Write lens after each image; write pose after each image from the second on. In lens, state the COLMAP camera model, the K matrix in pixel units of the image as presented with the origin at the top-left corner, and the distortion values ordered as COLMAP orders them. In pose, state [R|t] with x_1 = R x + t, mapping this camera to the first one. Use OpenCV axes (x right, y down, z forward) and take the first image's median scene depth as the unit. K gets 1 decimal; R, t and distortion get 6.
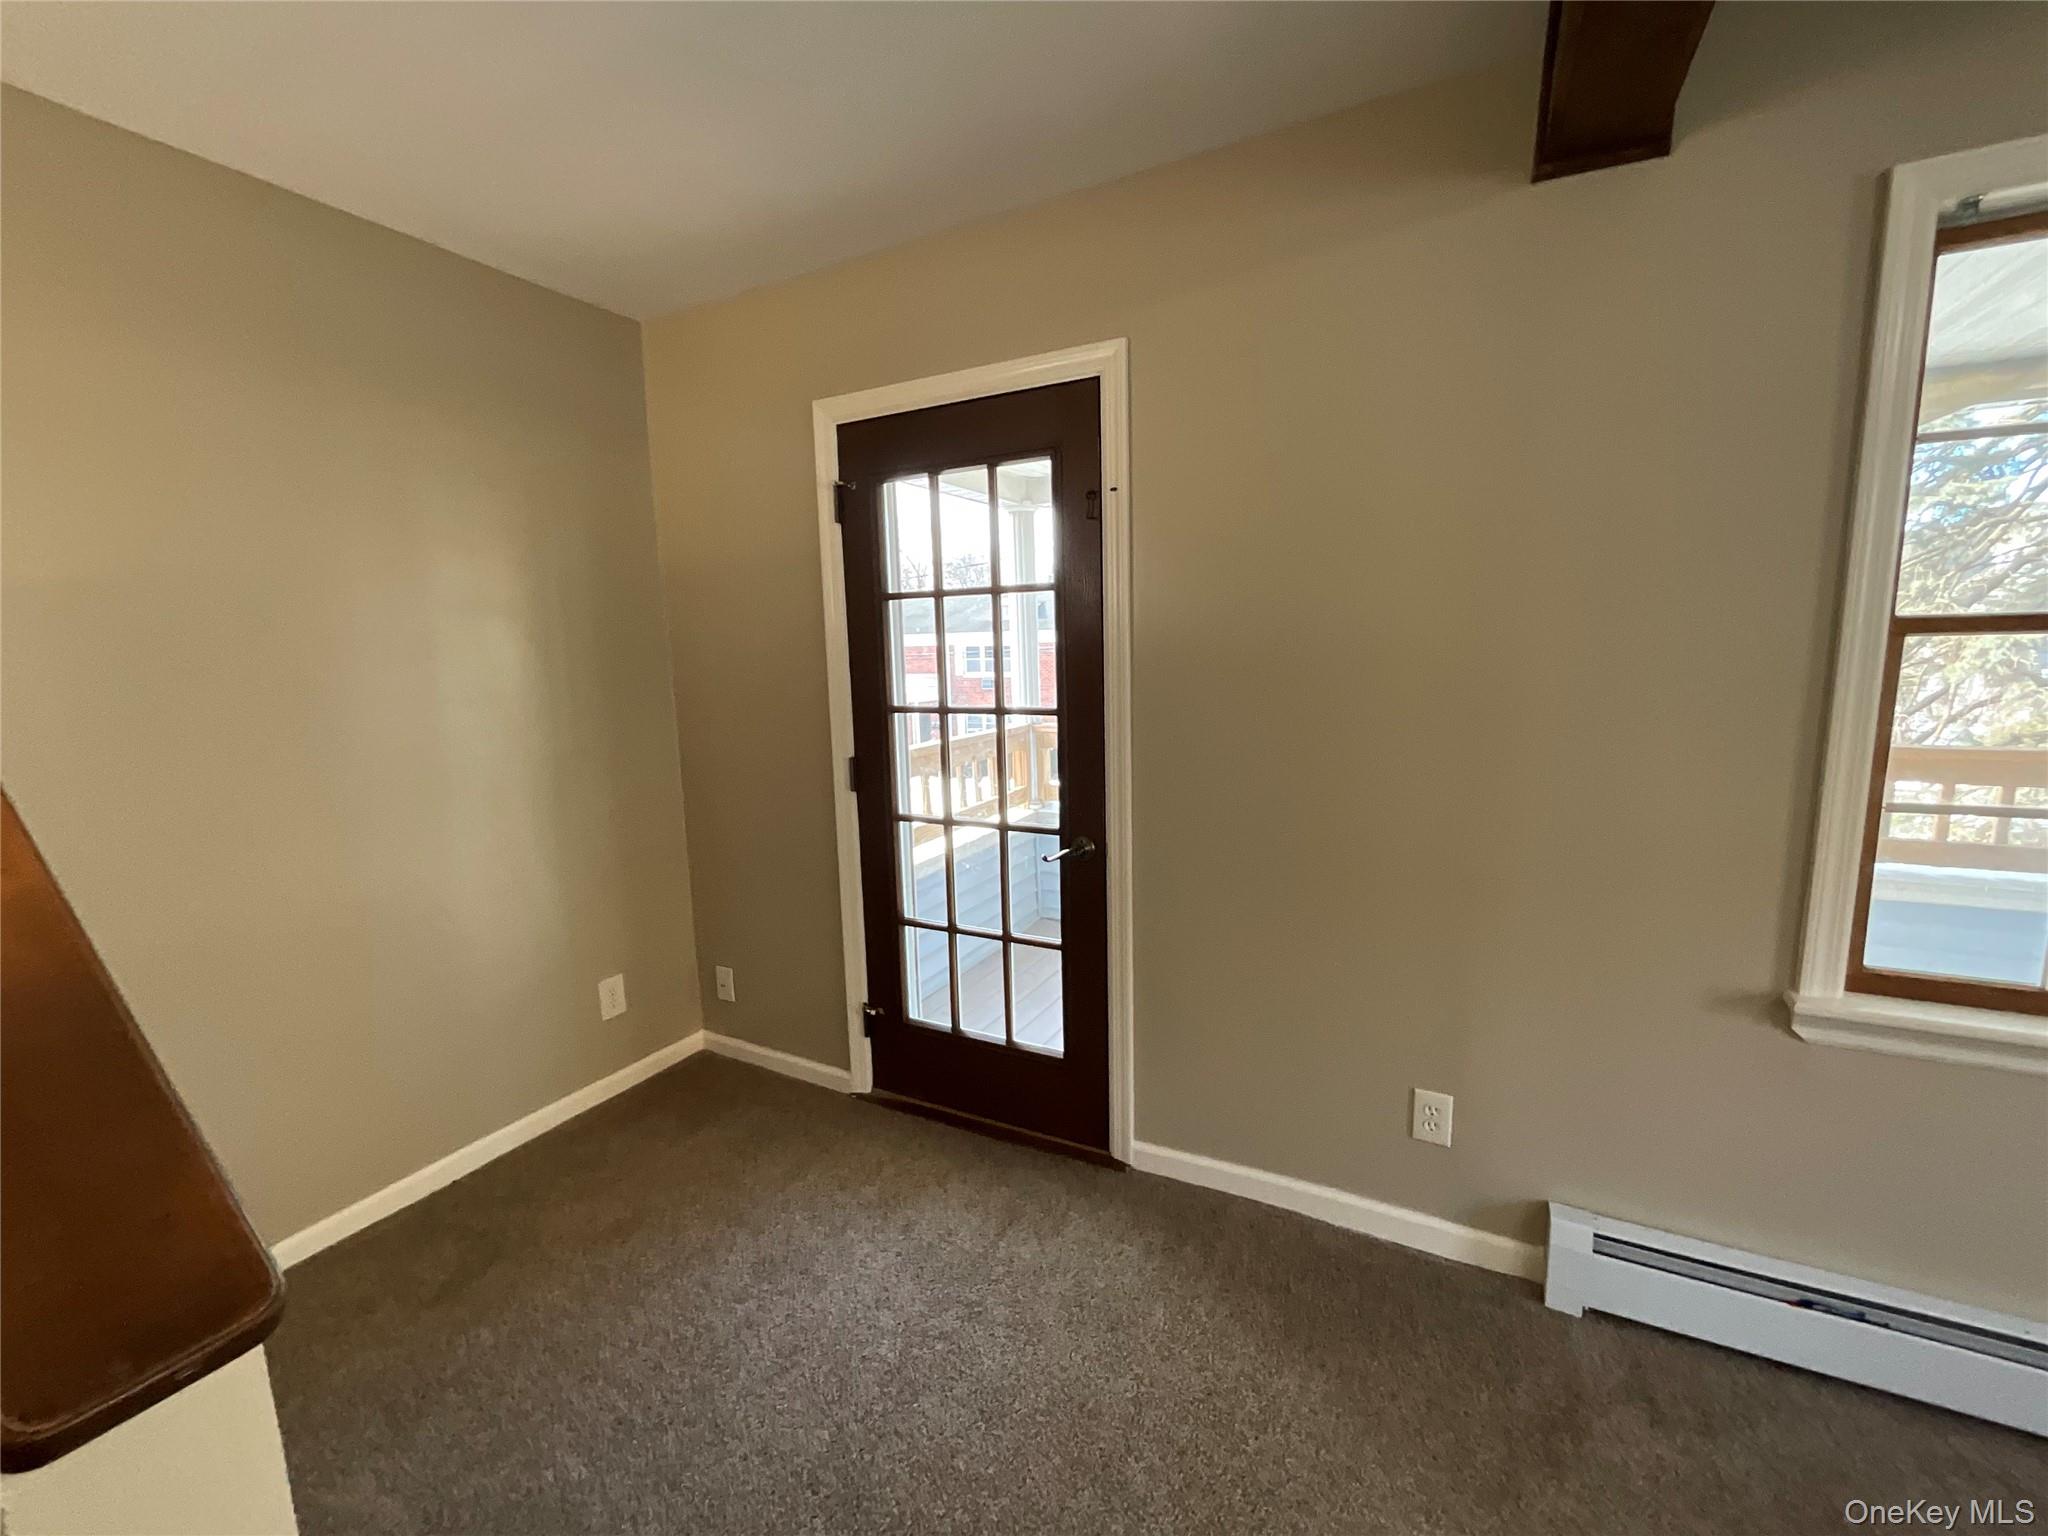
lens RADIAL K [[828.4, 0, 1030.2], [0, 828.4, 772.3], [0, 0, 1]] dist [-0.000810, 0.000435]
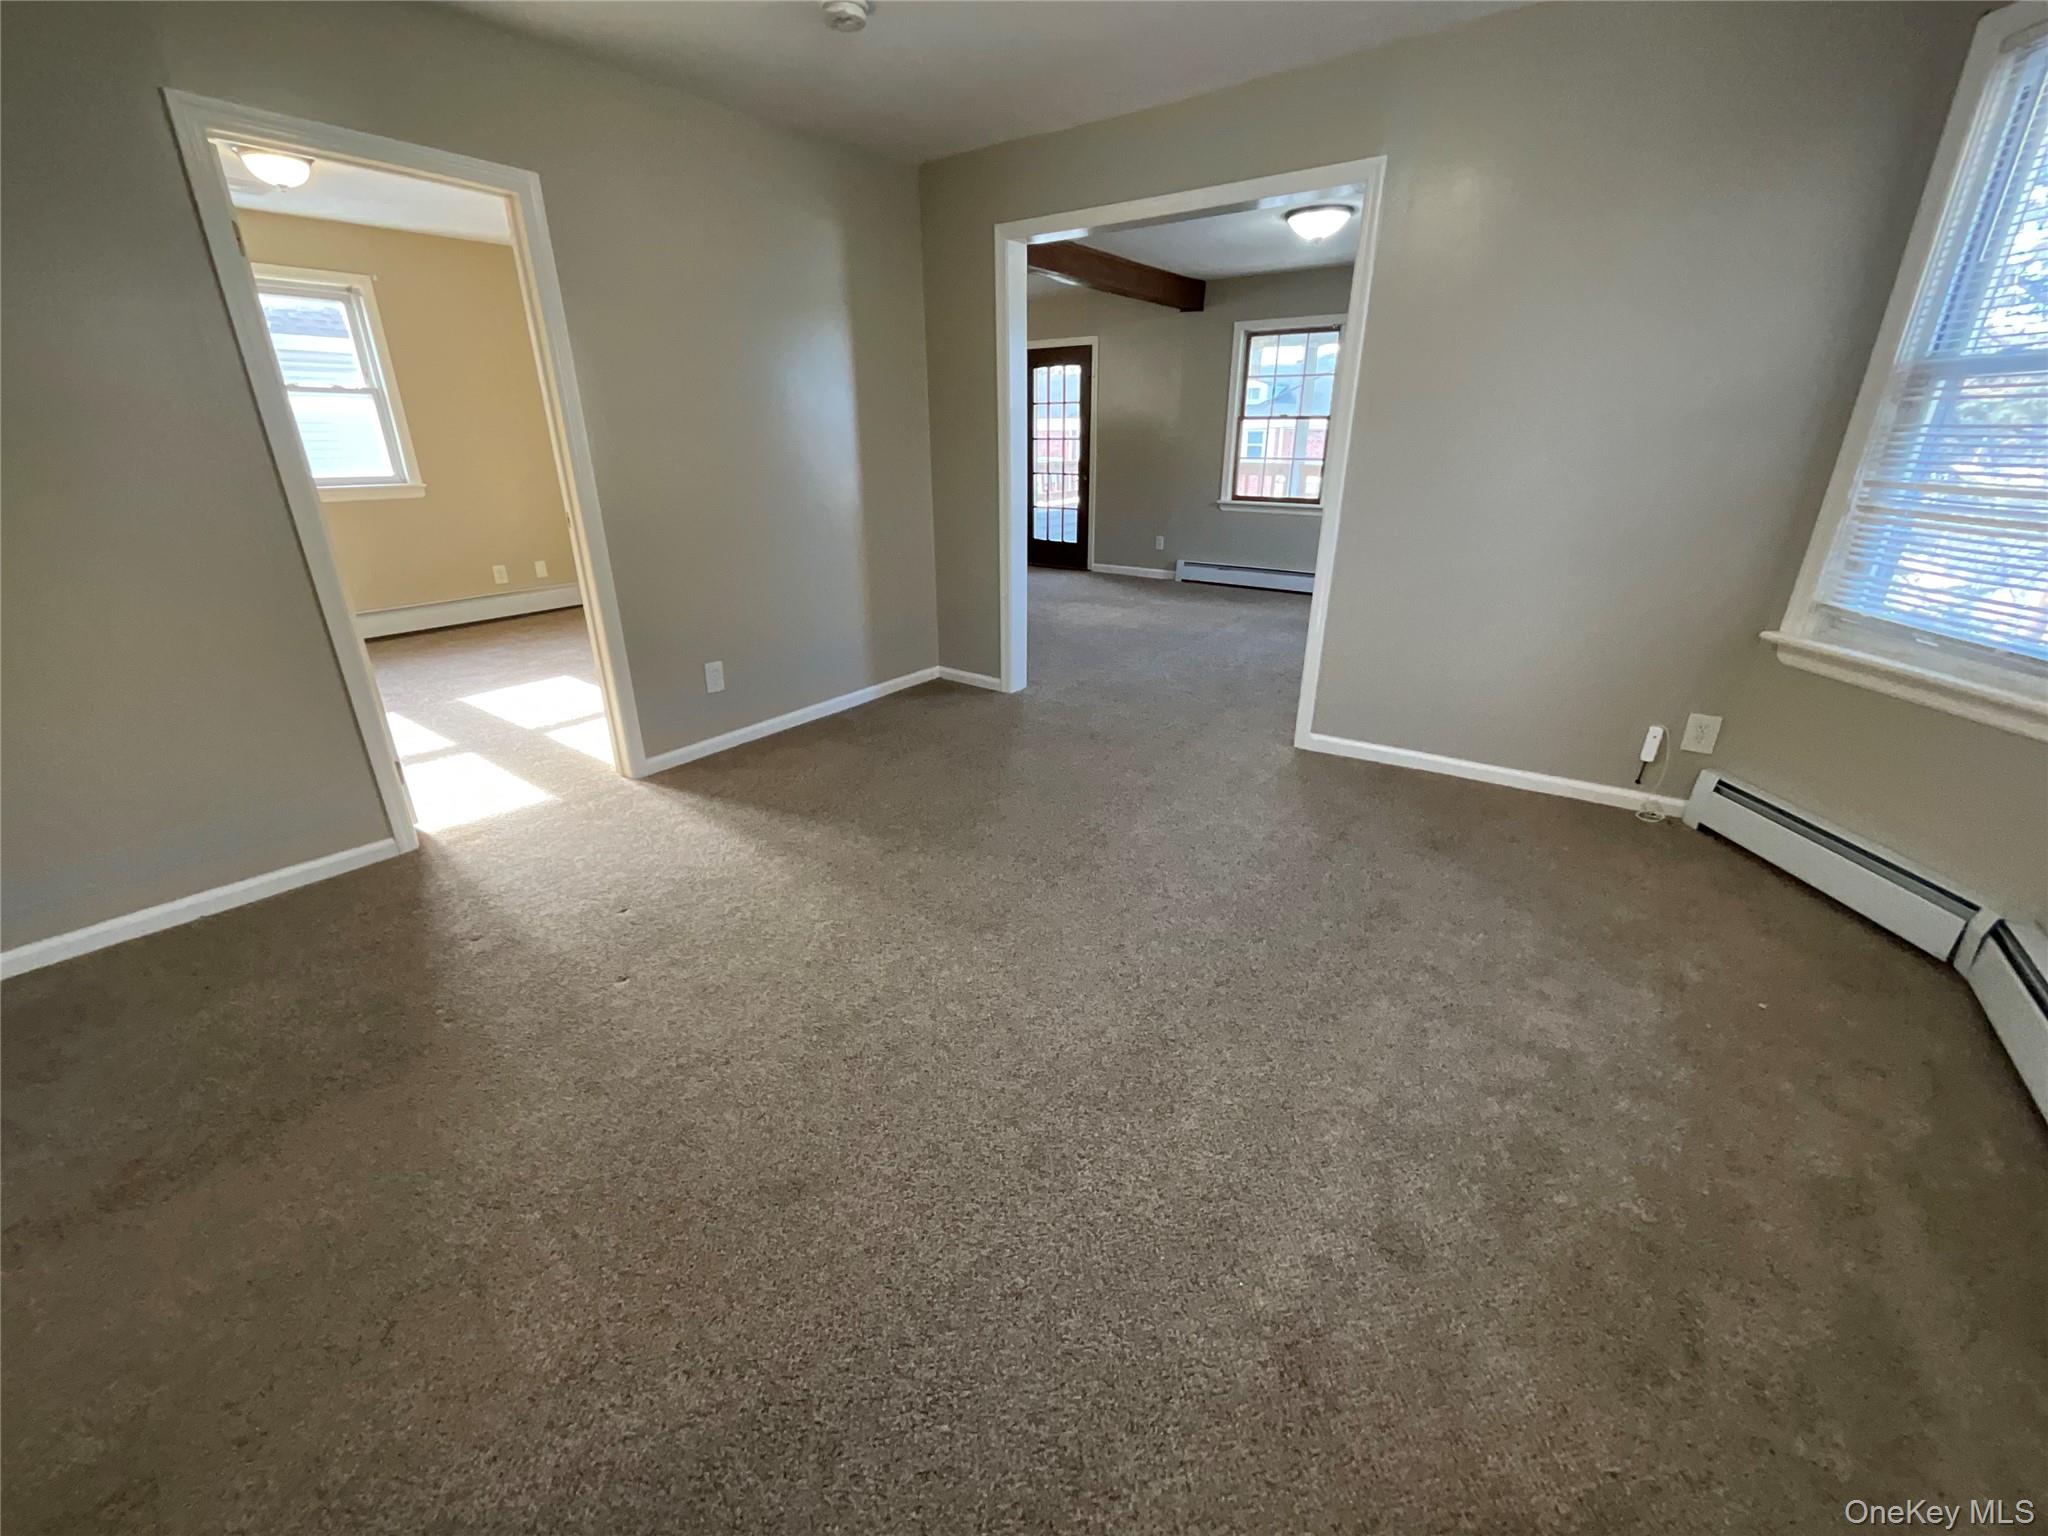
lens RADIAL K [[832.5, 0, 1024.0], [0, 832.5, 768.0], [0, 0, 1]] dist [-0.012034, 0.000314]
pose [[0.987631, 0.074246, -0.138102, 0.383791], [-0.039724, 0.970530, 0.237684, 0.441293], [0.151680, -0.229258, 0.961475, -2.715679]]
